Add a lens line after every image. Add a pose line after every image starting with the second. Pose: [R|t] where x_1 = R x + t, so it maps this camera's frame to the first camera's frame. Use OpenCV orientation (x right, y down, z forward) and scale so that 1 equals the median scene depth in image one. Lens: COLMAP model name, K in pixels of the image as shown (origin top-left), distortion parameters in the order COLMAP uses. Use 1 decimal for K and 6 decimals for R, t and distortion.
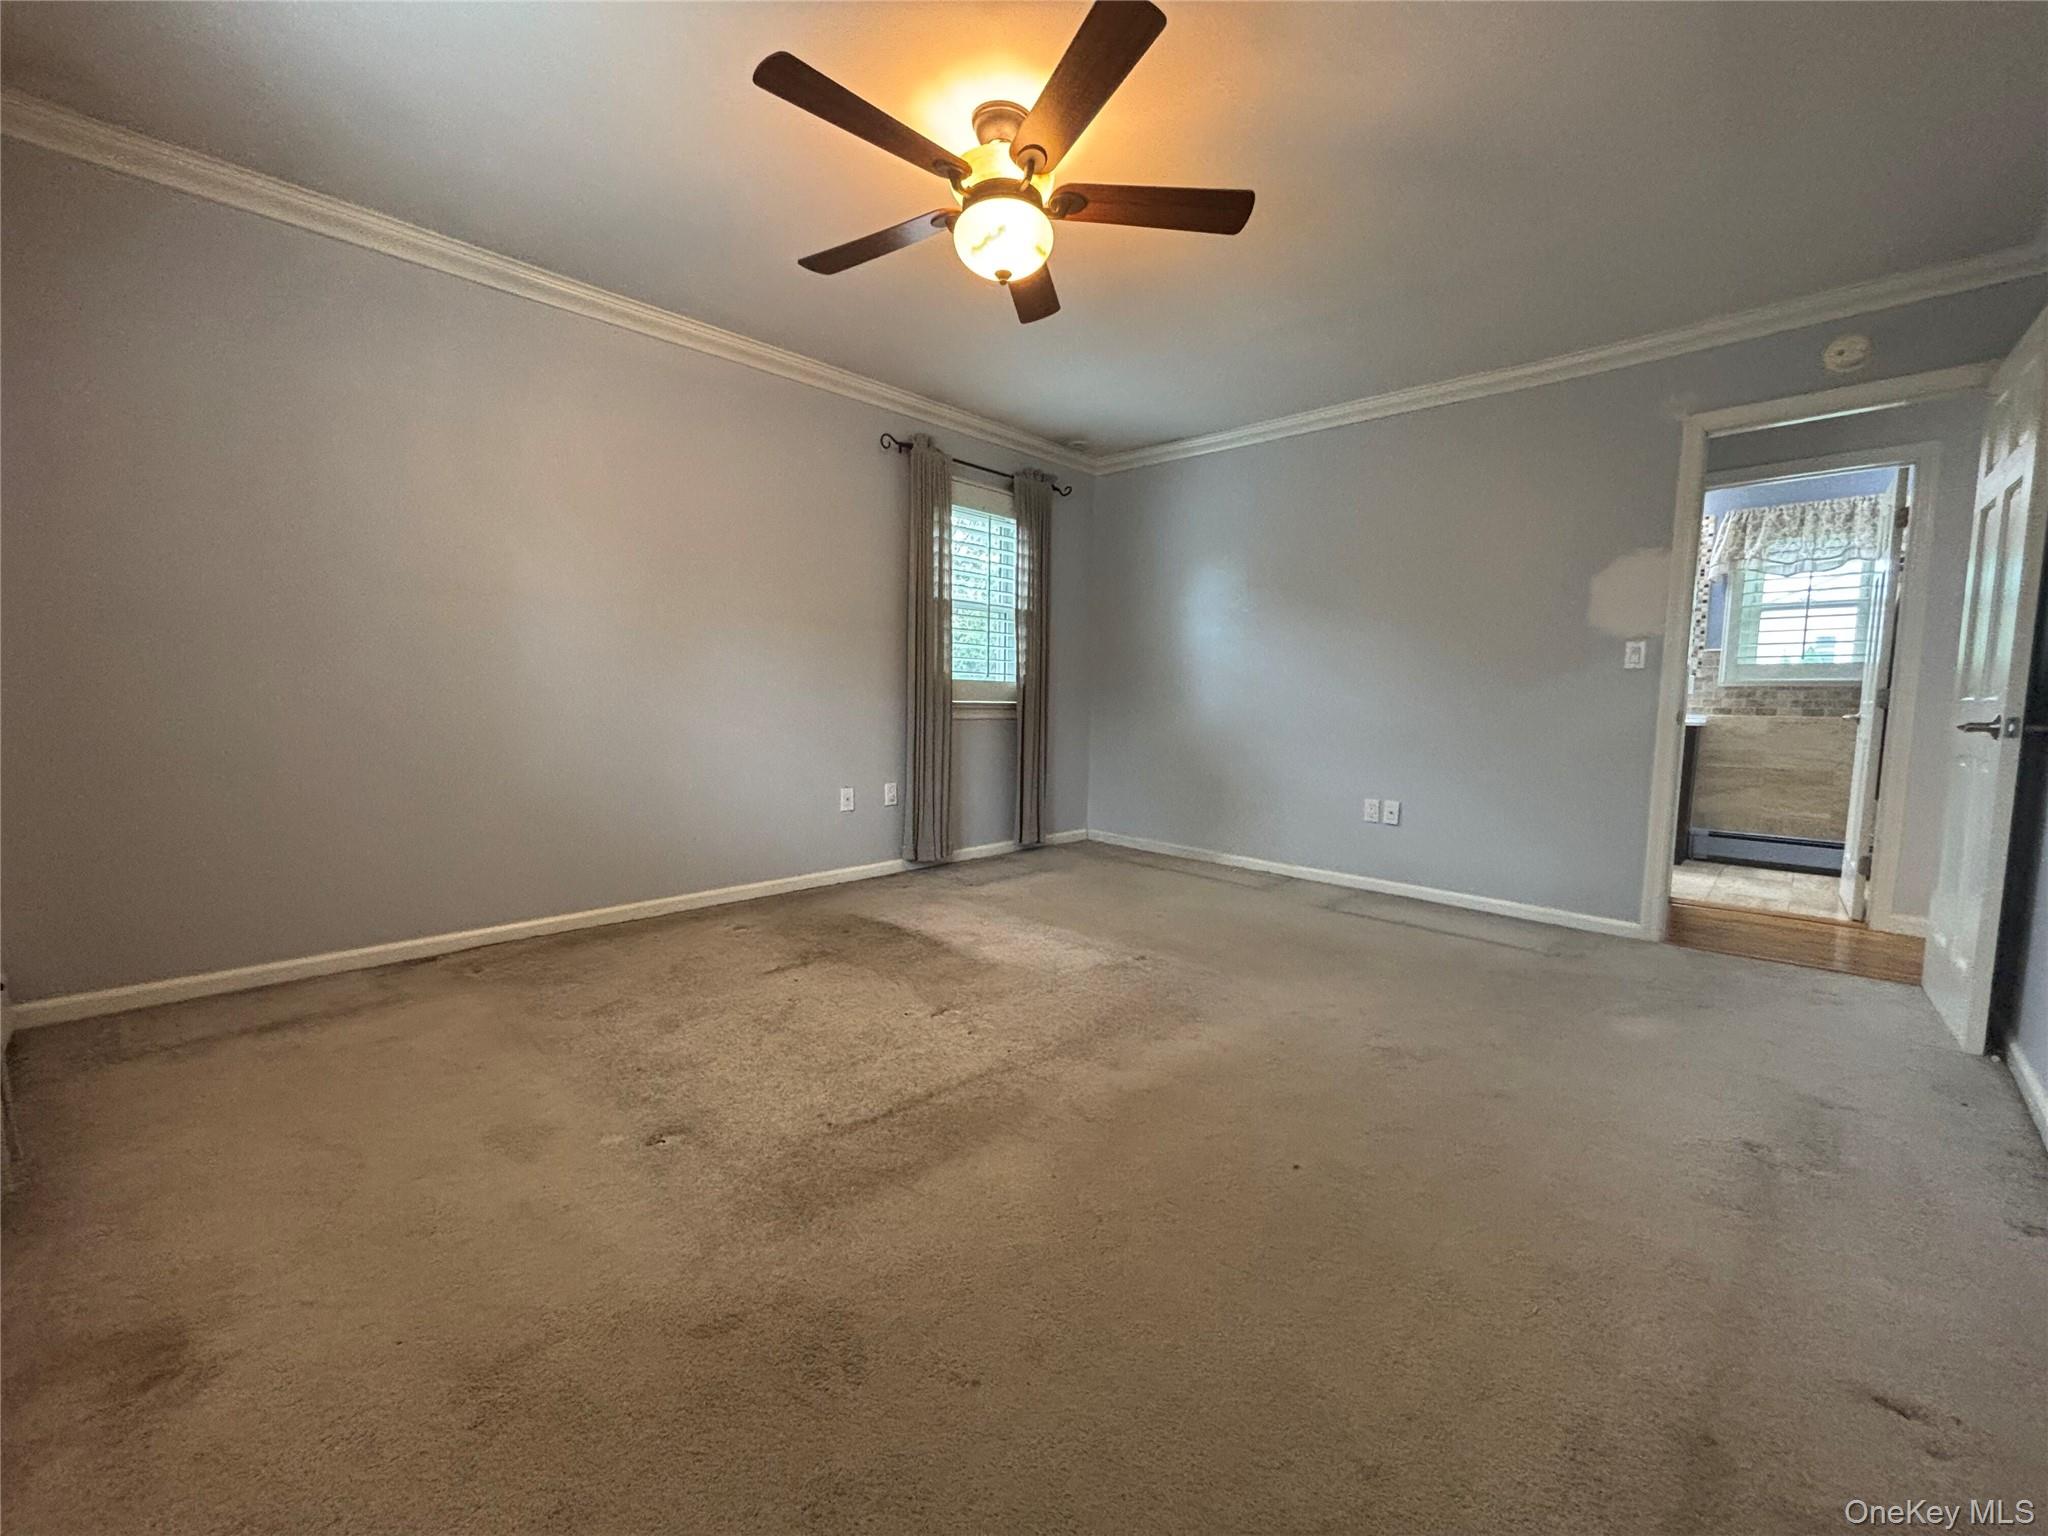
lens RADIAL K [[828.0, 0, 1025.6], [0, 828.0, 763.2], [0, 0, 1]] dist [0.036526, 0.000020]
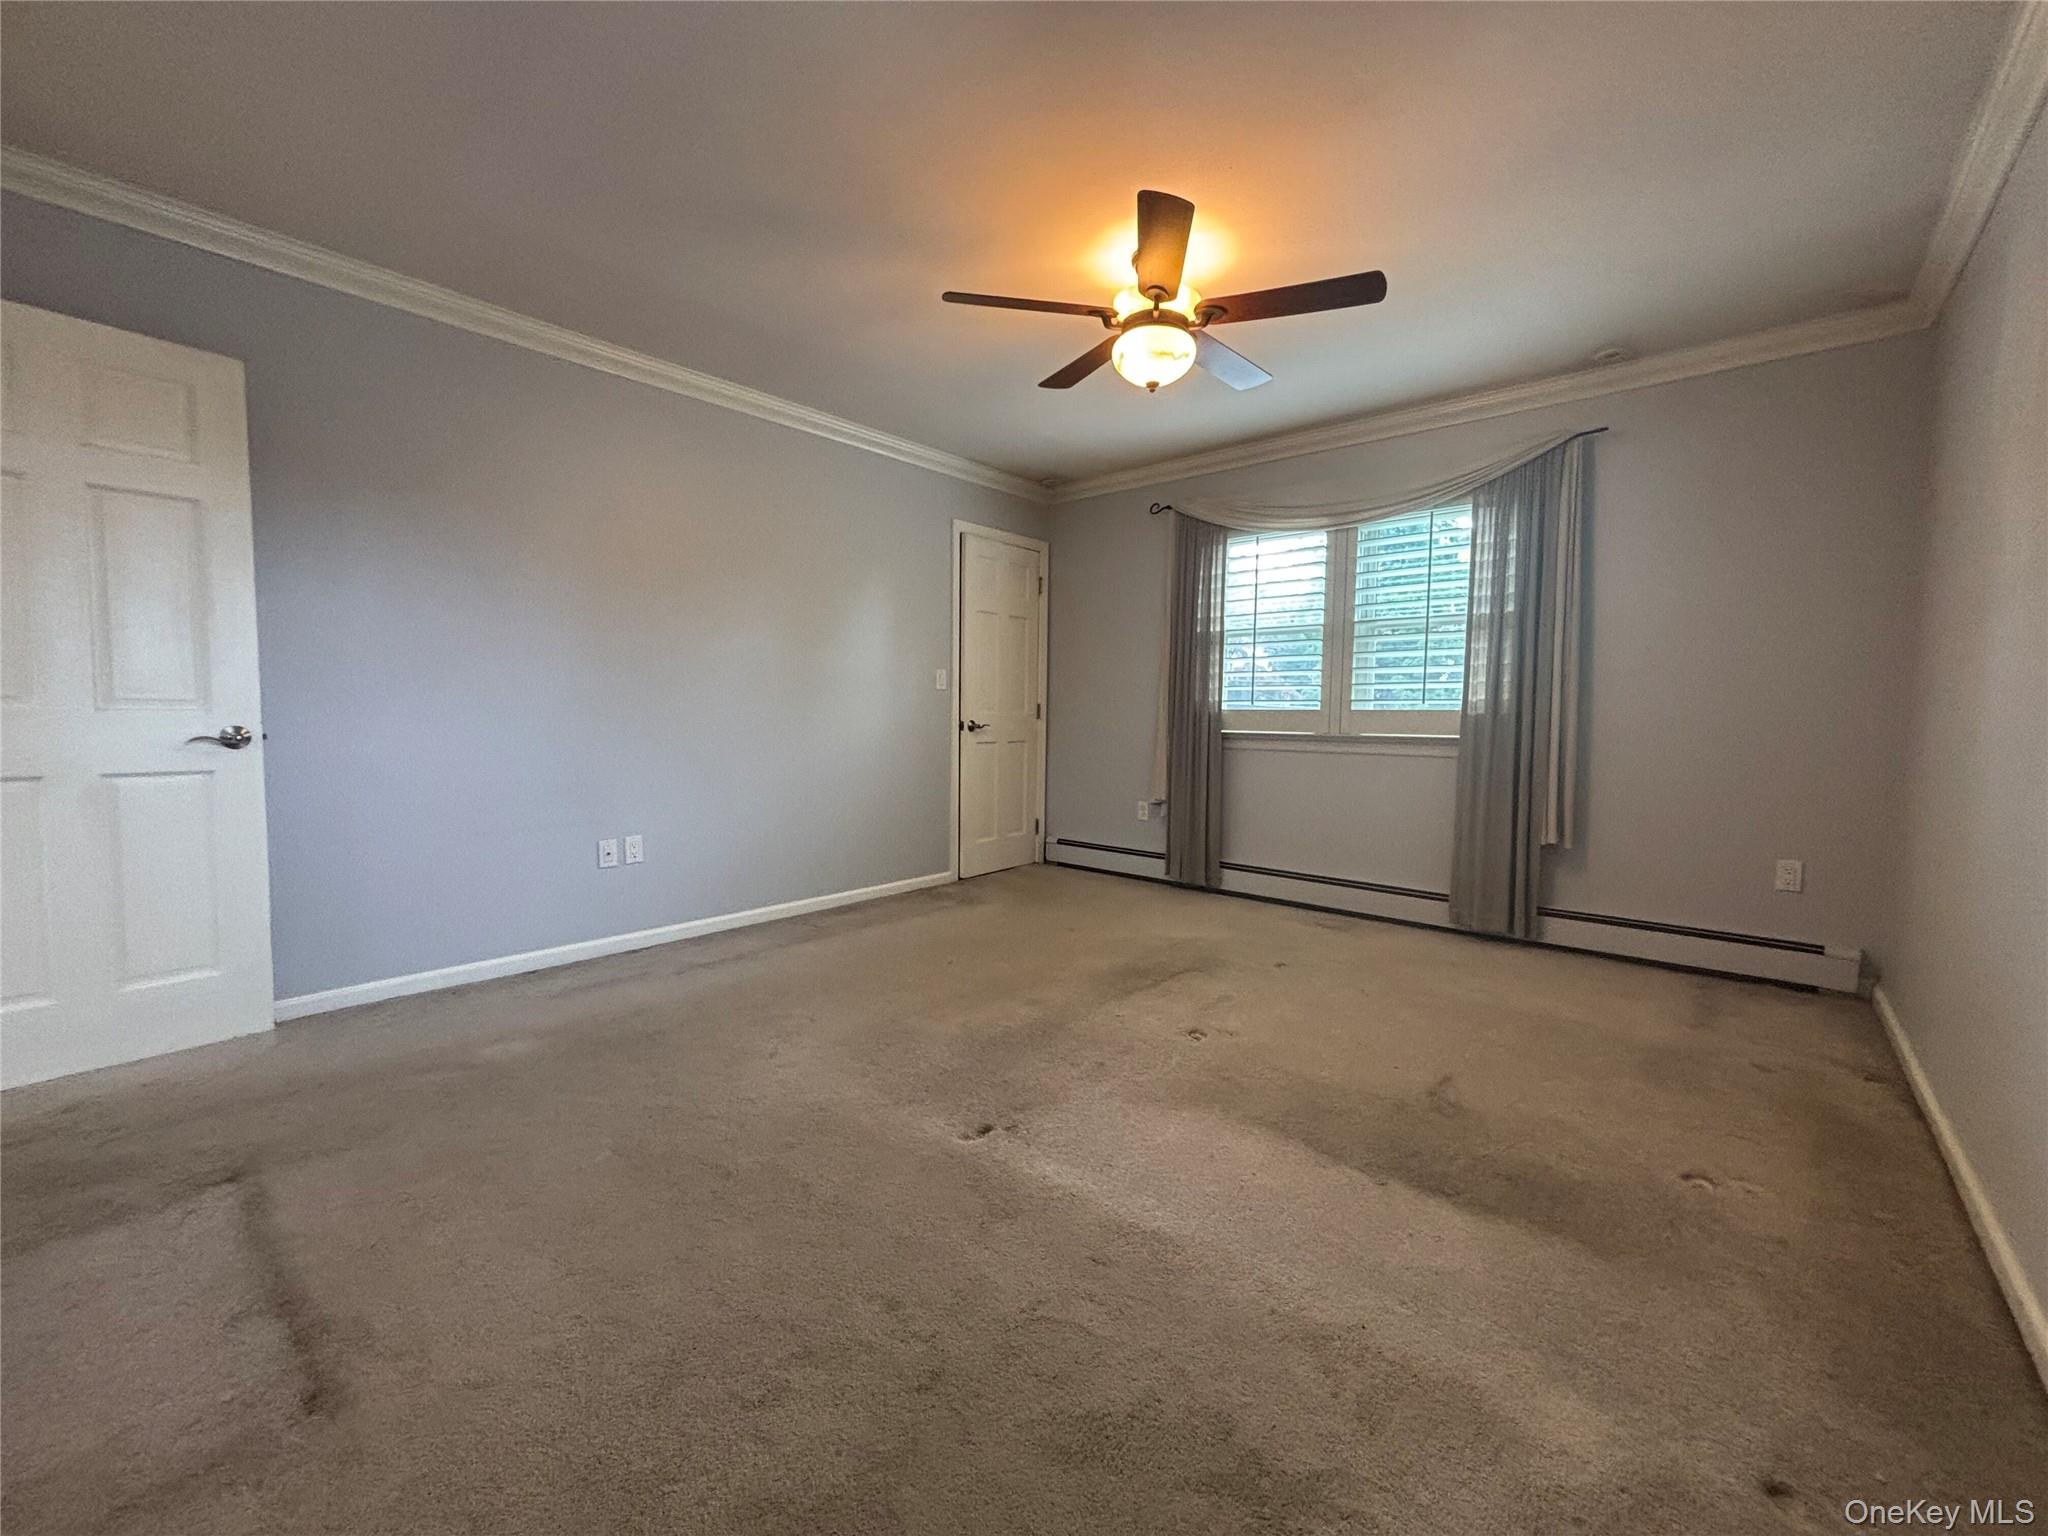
lens RADIAL K [[829.5, 0, 1023.8], [0, 829.5, 764.0], [0, 0, 1]] dist [0.005354, 0.000015]
pose [[-0.999016, -0.027524, -0.034768, 0.119839], [-0.032236, 0.989172, 0.143178, -0.128483], [0.030451, 0.144158, -0.989086, 1.409908]]
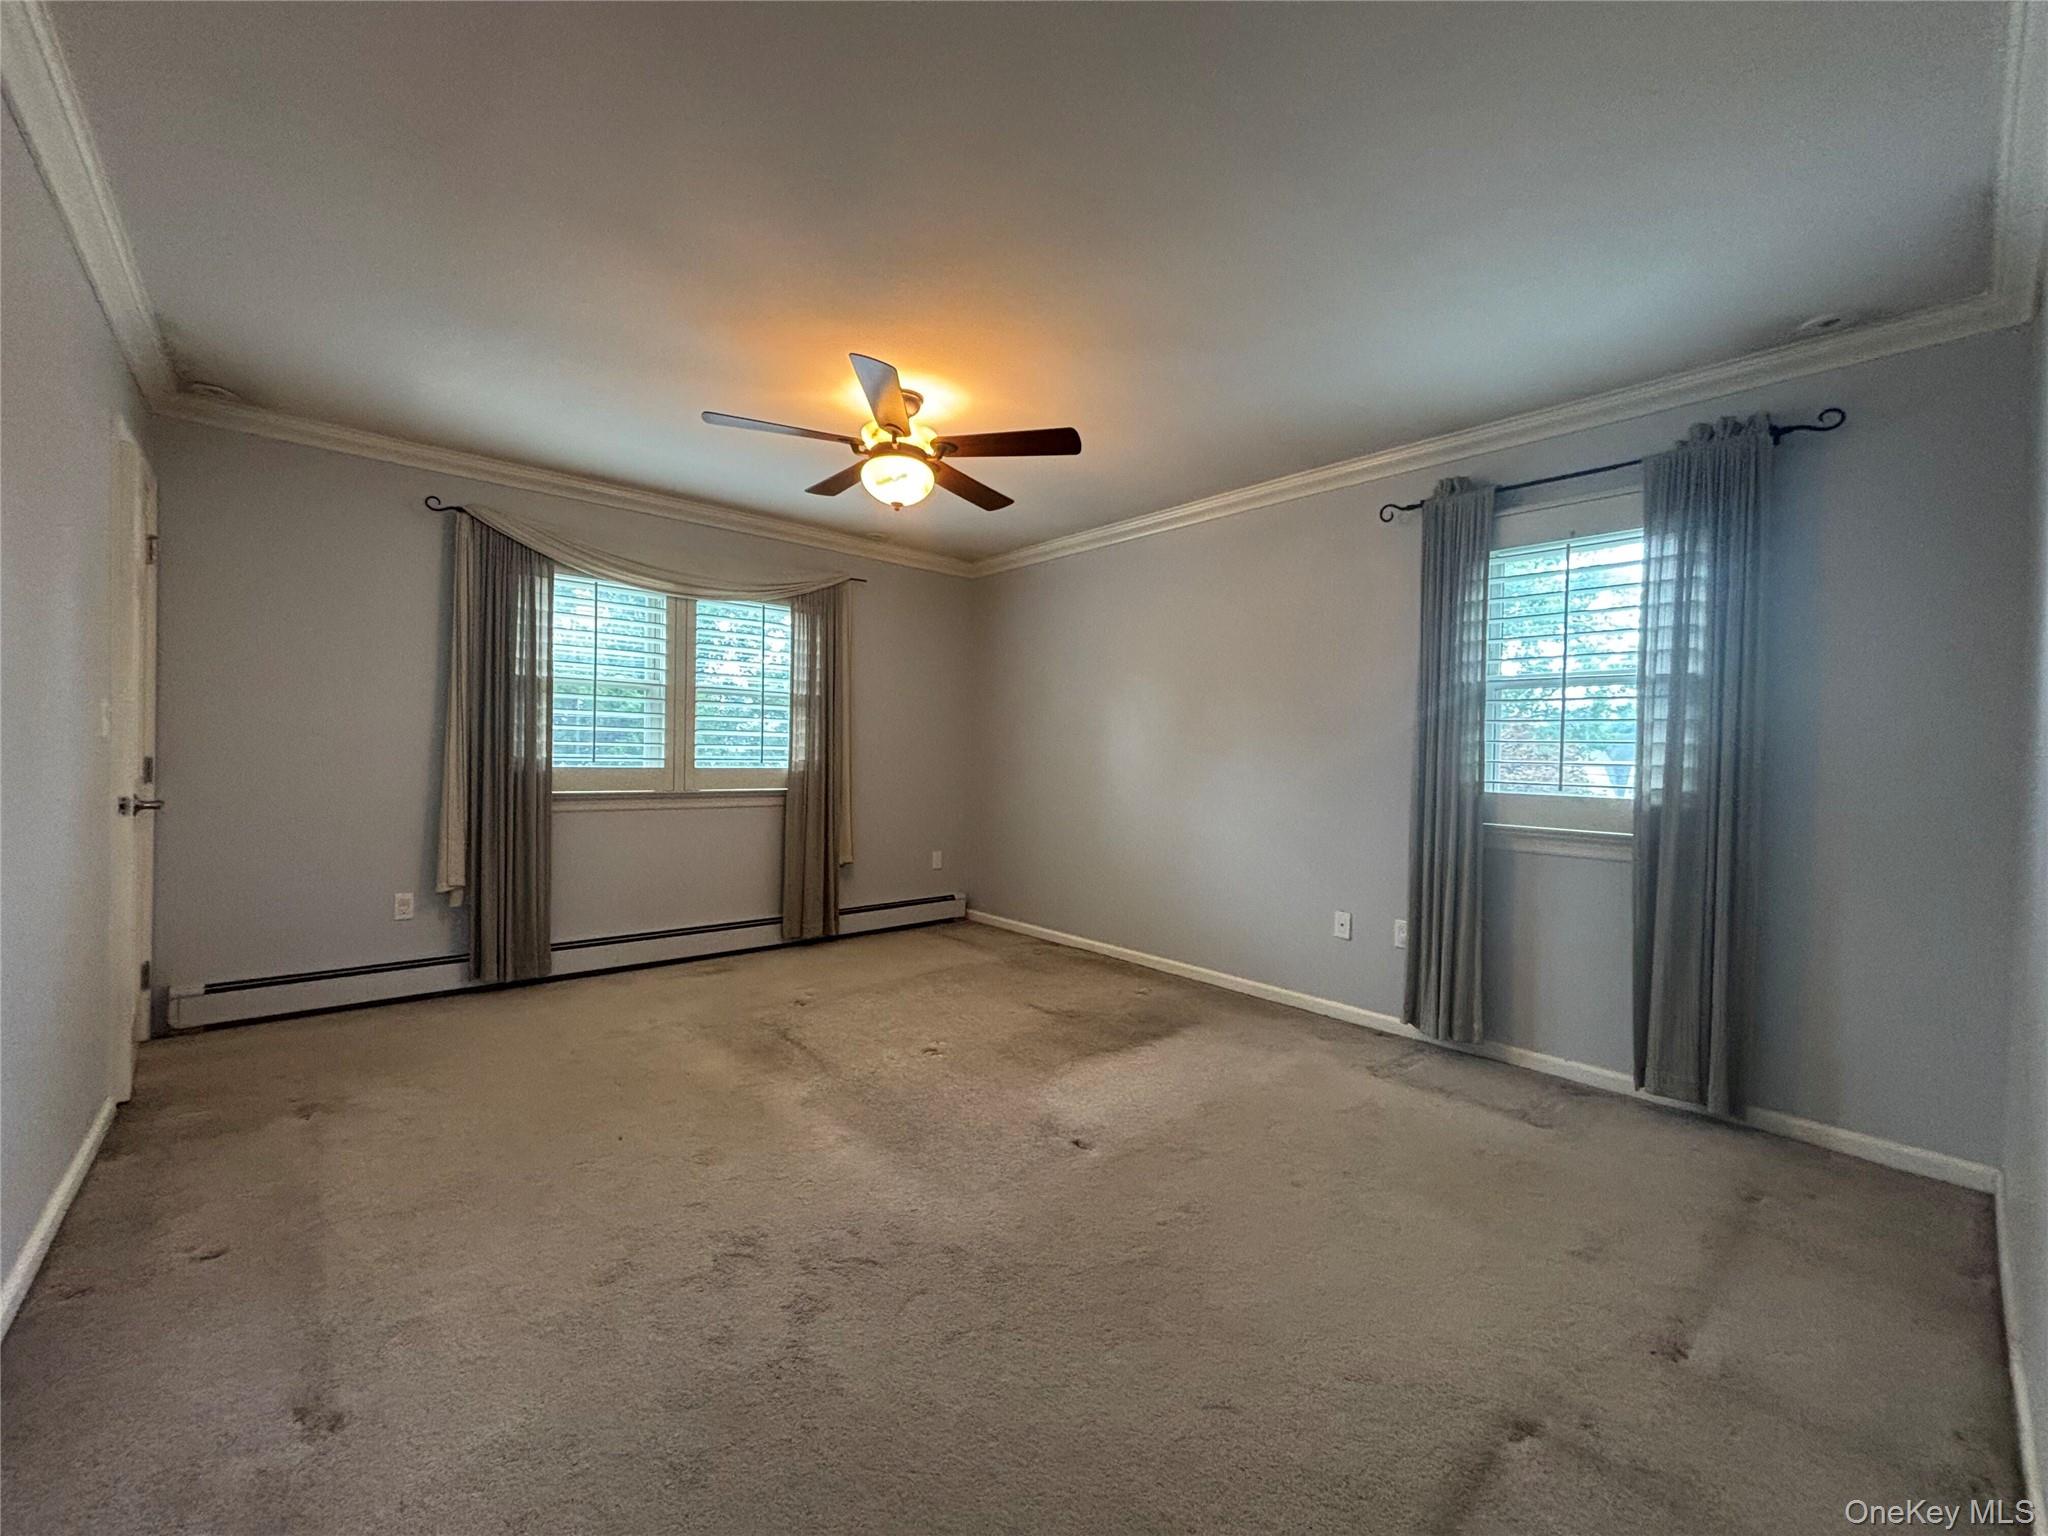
lens RADIAL K [[824.1, 0, 1033.7], [0, 824.1, 752.2], [0, 0, 1]] dist [0.000331, -0.000038]
pose [[-0.089948, -0.024230, -0.995652, 0.825716], [-0.104007, 0.994466, -0.014805, -0.109498], [0.990501, 0.102223, -0.091970, 0.869884]]
